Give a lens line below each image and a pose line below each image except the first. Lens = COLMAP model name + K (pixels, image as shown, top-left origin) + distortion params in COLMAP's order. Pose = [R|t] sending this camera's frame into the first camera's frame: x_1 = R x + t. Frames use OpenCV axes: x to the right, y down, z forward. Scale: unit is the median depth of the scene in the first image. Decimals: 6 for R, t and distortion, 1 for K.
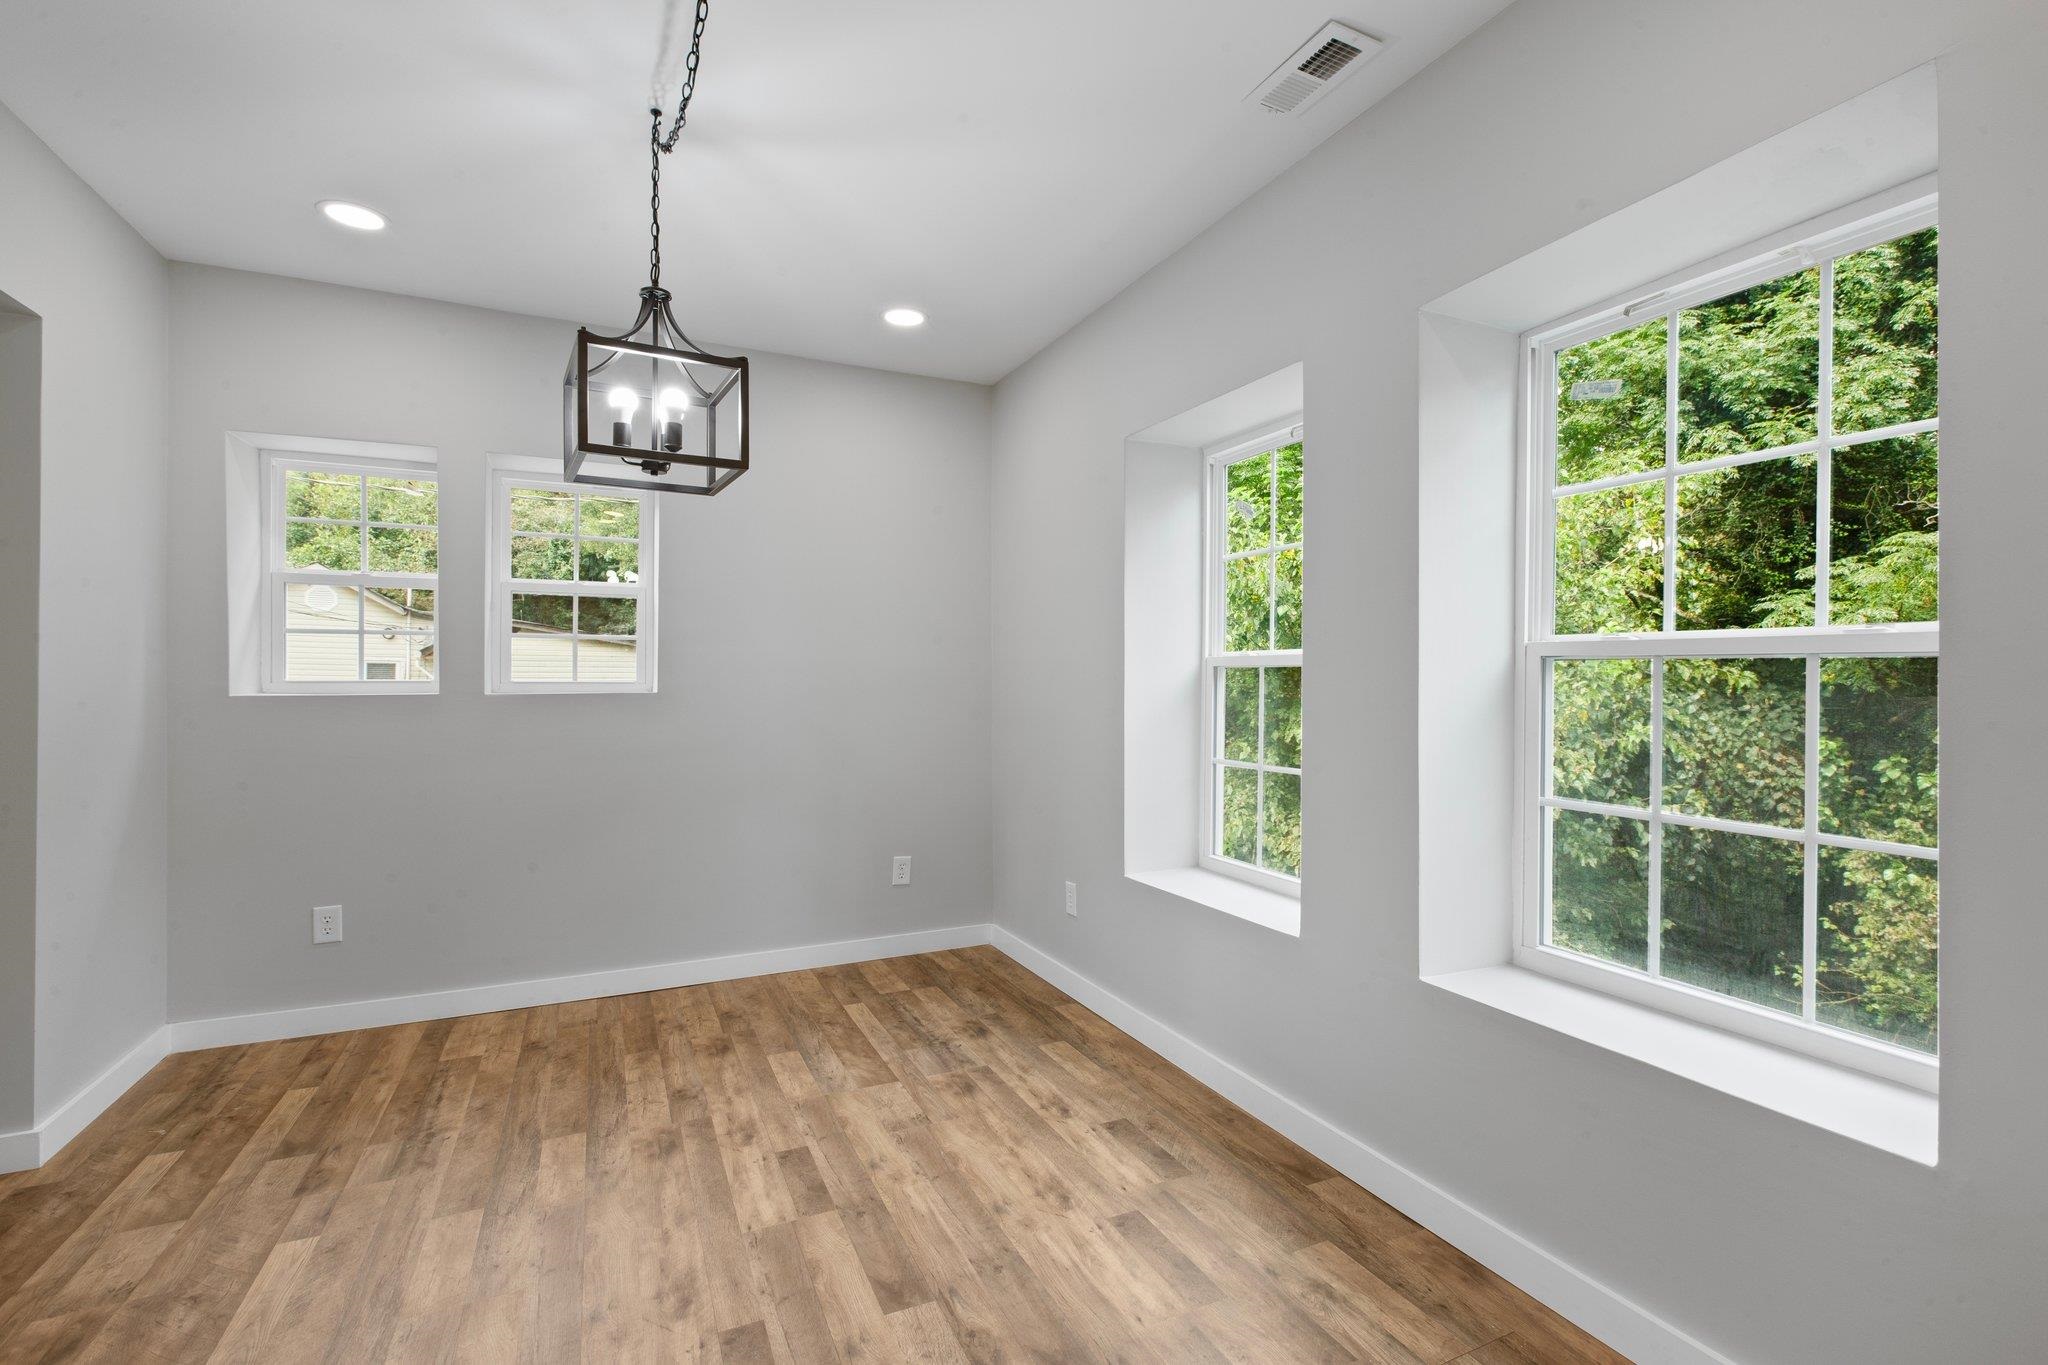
lens RADIAL K [[921.8, 0, 1034.0], [0, 921.8, 678.2], [0, 0, 1]] dist [0.001909, -0.001345]
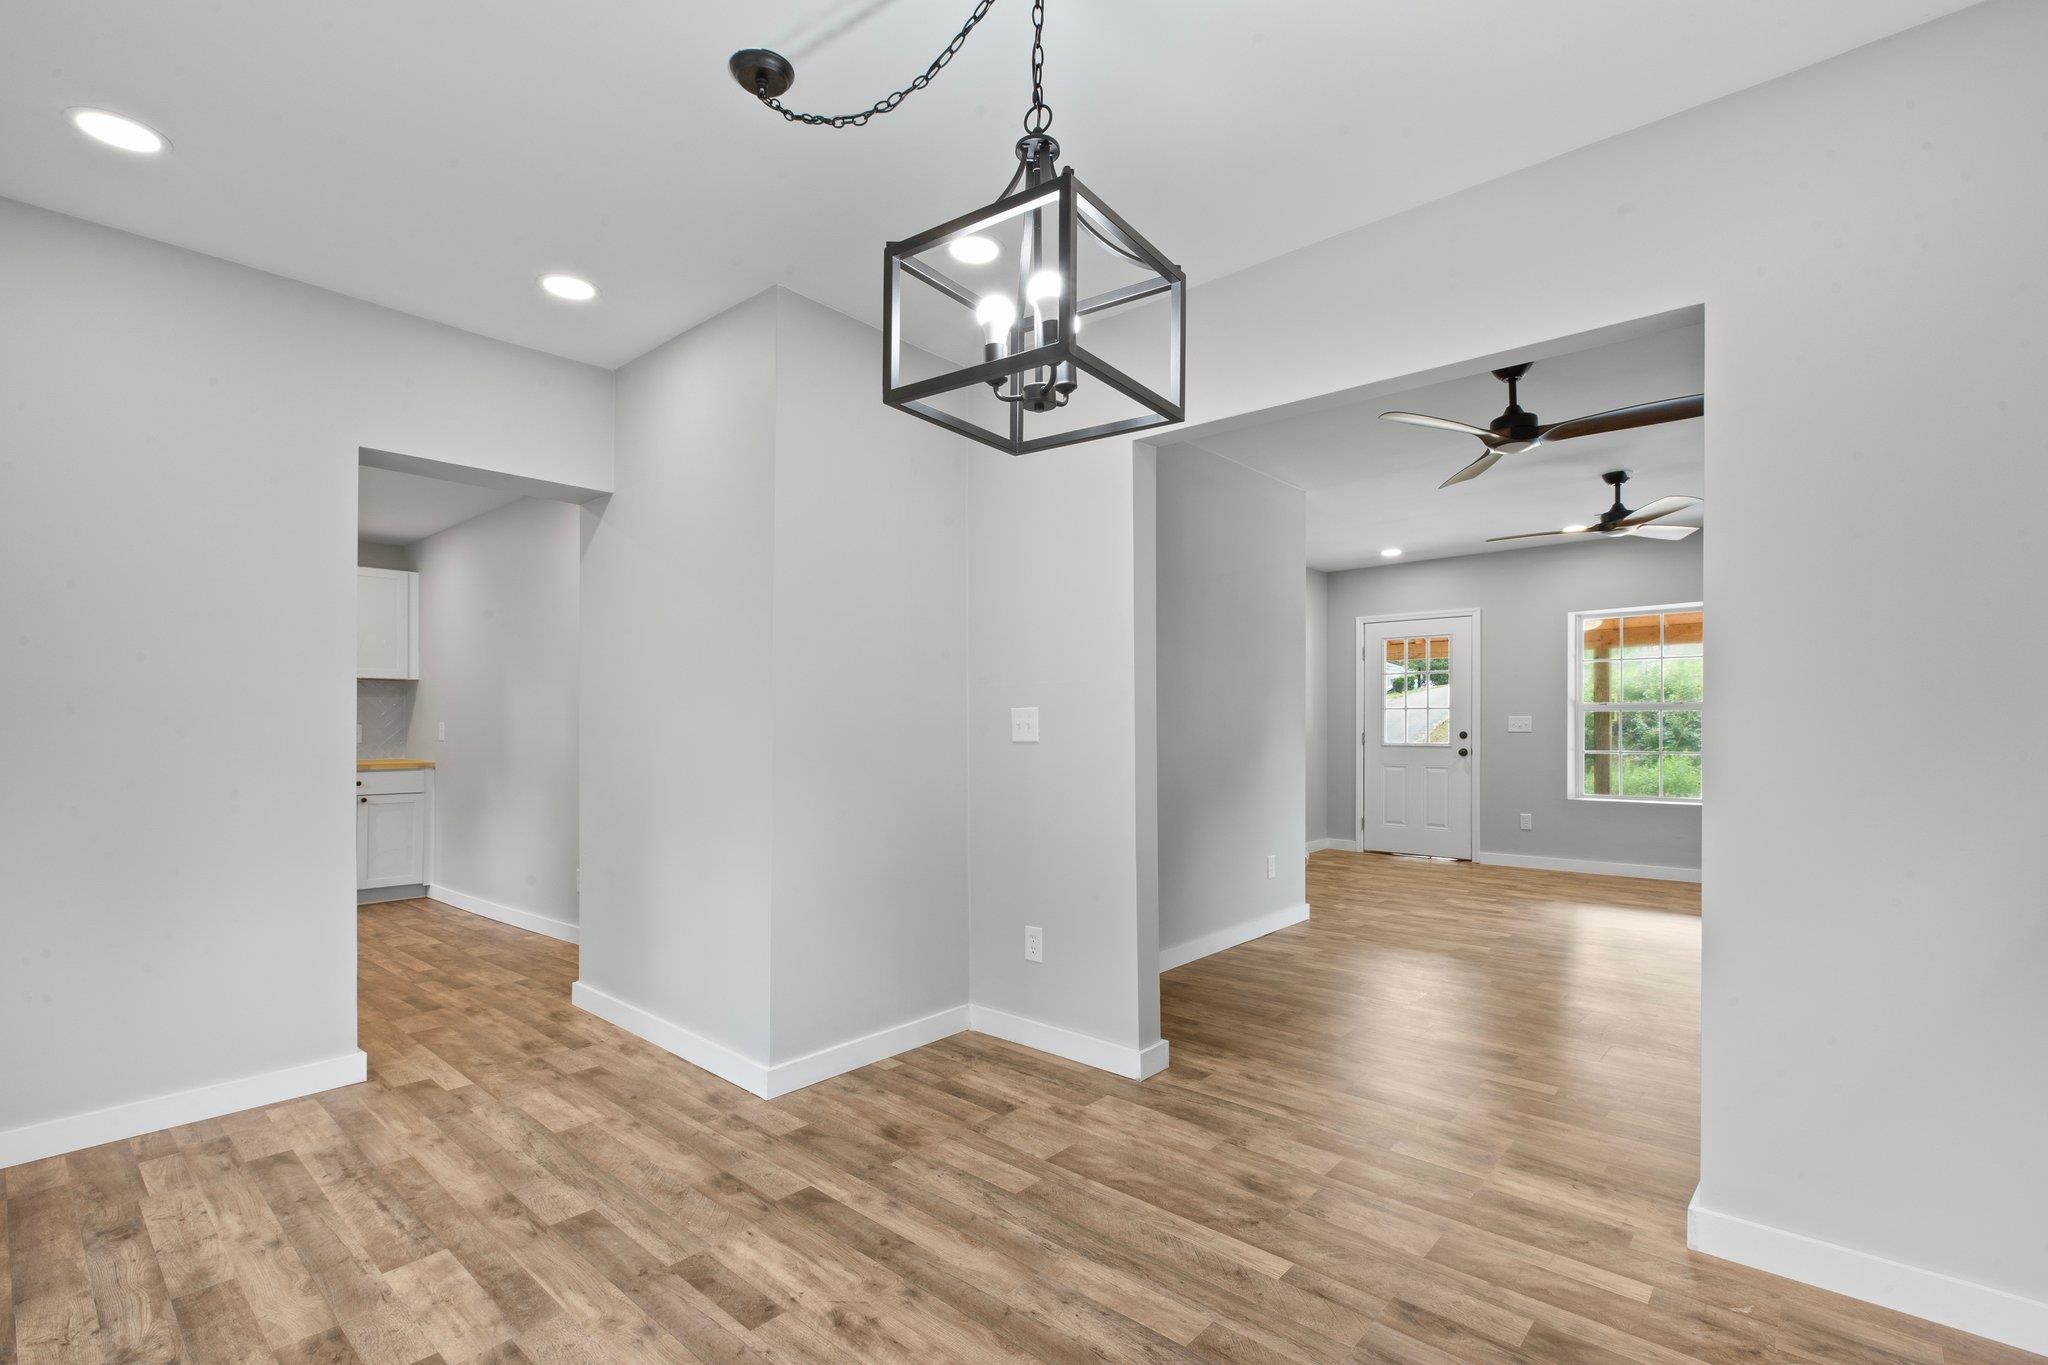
lens RADIAL K [[938.0, 0, 1028.9], [0, 938.0, 731.0], [0, 0, 1]] dist [-0.000644, -0.000521]
pose [[-0.923233, 0.007821, -0.384162, -0.117139], [0.006335, 0.999967, 0.005135, 0.016859], [0.384189, 0.002307, -0.923252, 1.317749]]
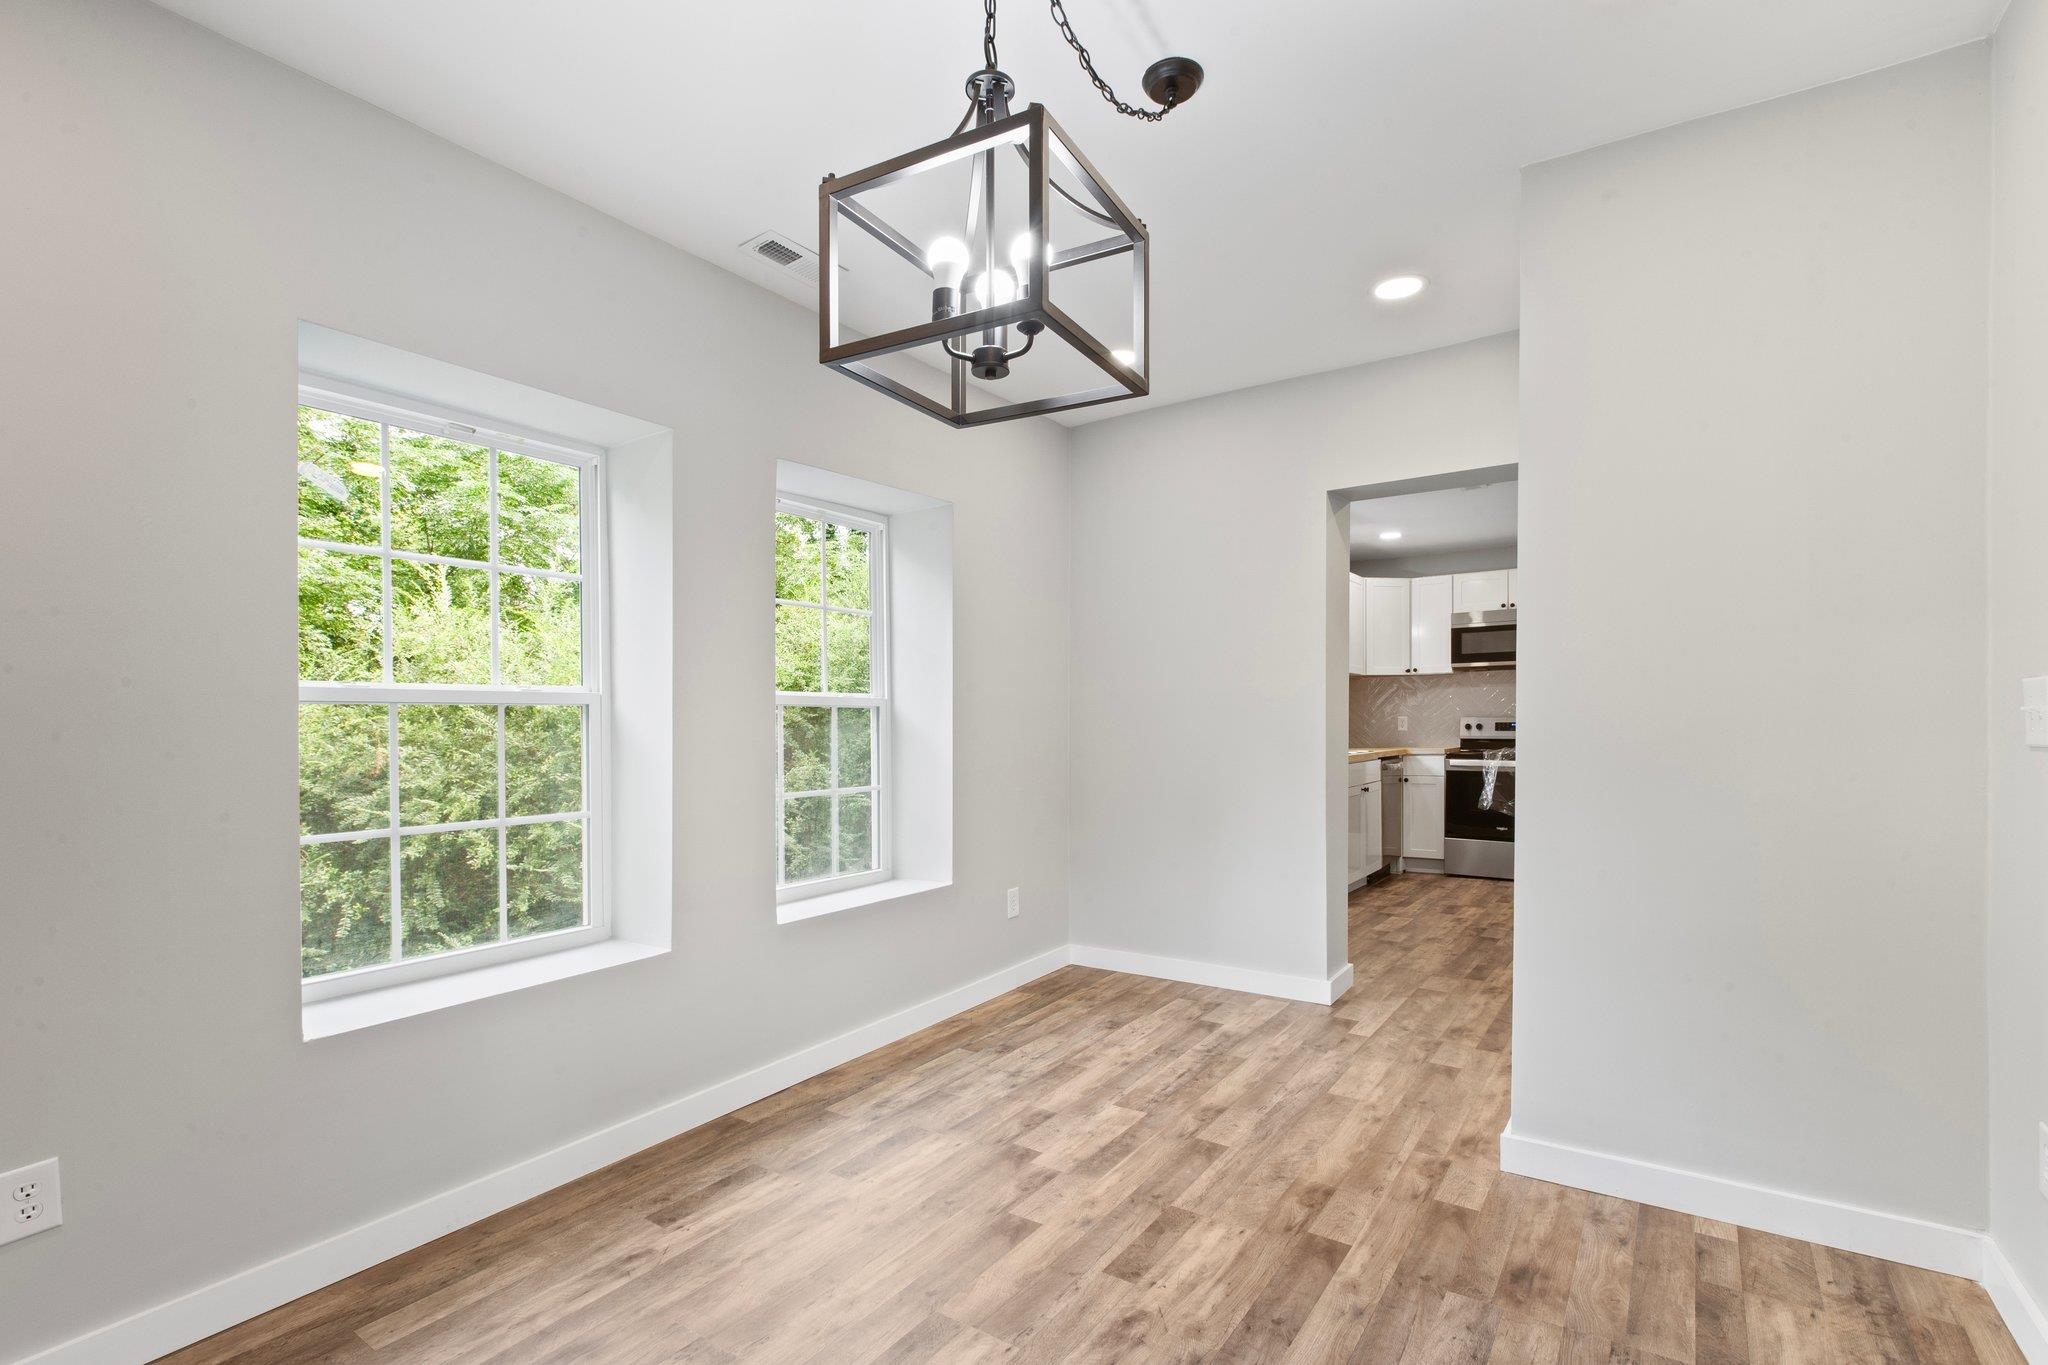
lens RADIAL K [[921.8, 0, 1034.0], [0, 921.8, 678.2], [0, 0, 1]] dist [0.001909, -0.001345]
pose [[-0.497417, 0.047253, 0.866224, -0.805590], [0.010902, 0.998777, -0.048224, 0.012492], [-0.867443, -0.014544, -0.497324, 1.044940]]
